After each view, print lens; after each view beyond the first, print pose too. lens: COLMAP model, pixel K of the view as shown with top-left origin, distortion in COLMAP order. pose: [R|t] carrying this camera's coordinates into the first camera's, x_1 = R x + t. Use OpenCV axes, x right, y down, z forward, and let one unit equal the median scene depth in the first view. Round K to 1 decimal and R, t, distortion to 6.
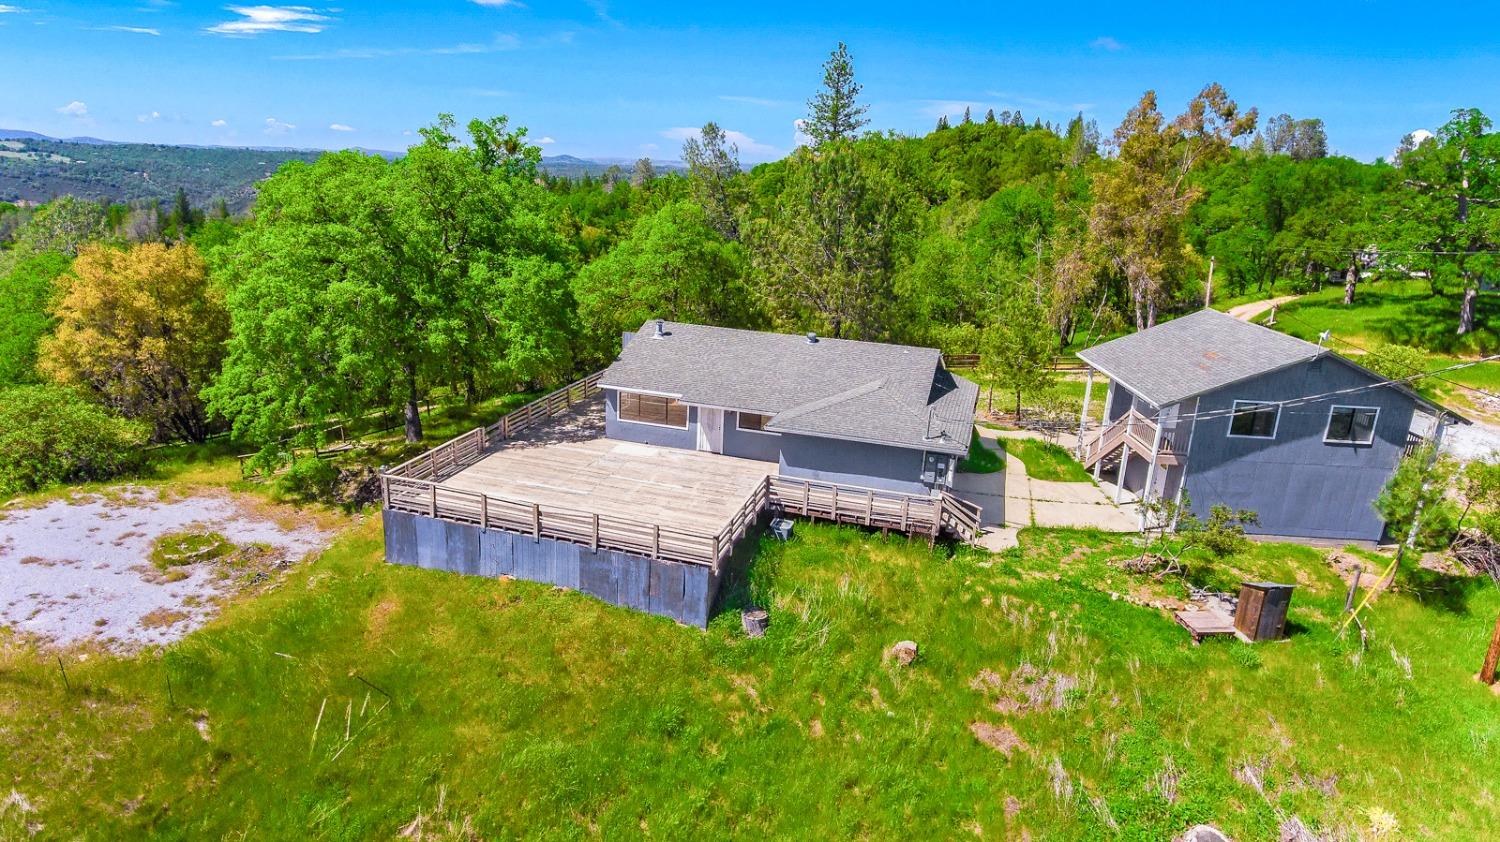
lens RADIAL K [[879.7, 0, 738.3], [0, 879.7, 419.3], [0, 0, 1]] dist [-0.000210, -0.000380]
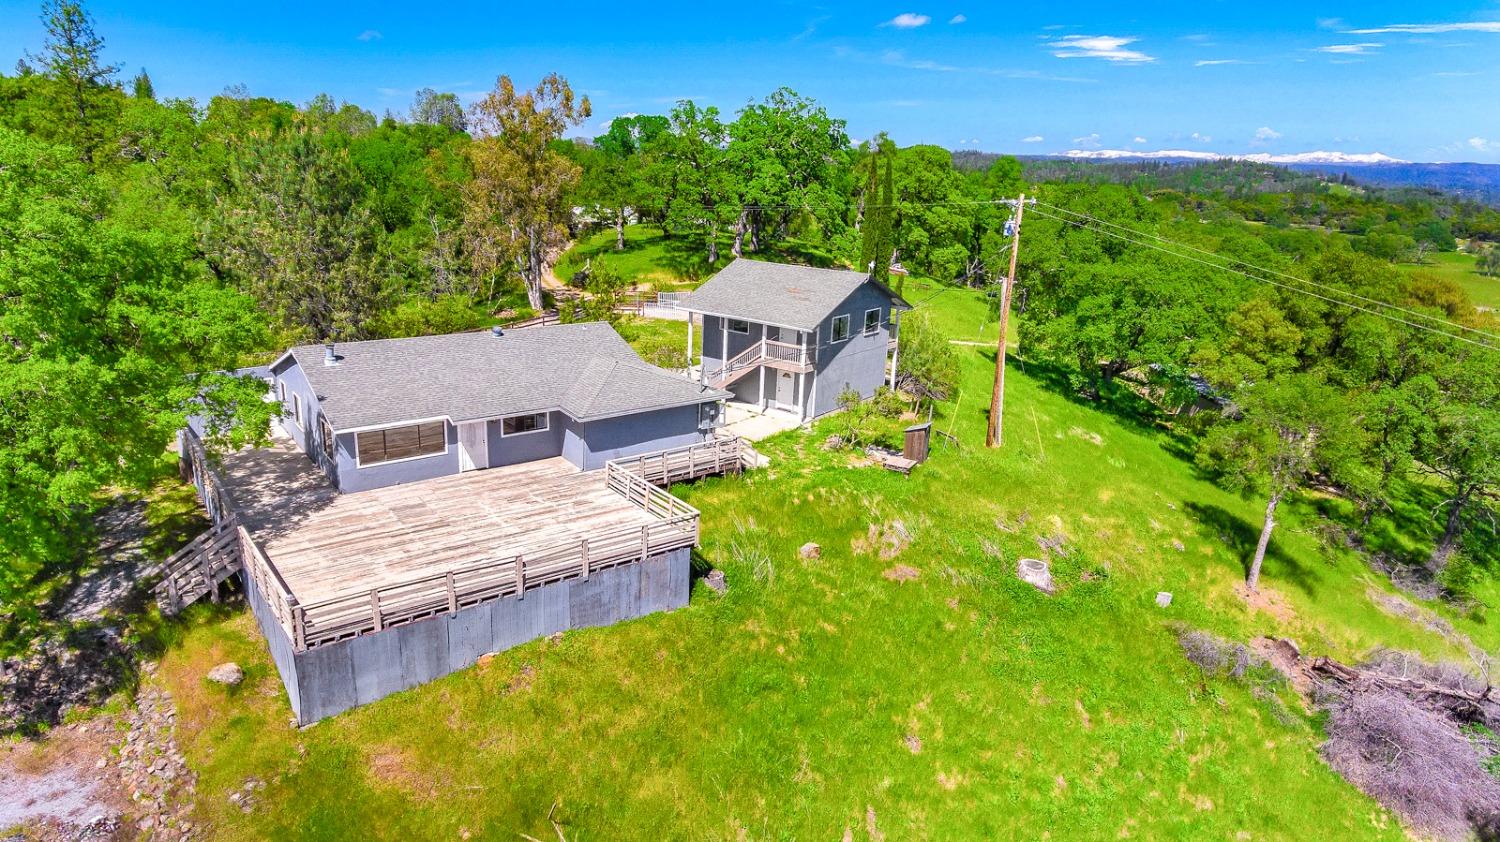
lens RADIAL K [[879.7, 0, 738.3], [0, 879.7, 419.3], [0, 0, 1]] dist [-0.000210, -0.000380]
pose [[0.574049, -0.246402, 0.780867, -0.664697], [0.216162, 0.965421, 0.145728, -0.101192], [-0.789773, 0.085139, 0.607462, 0.253401]]
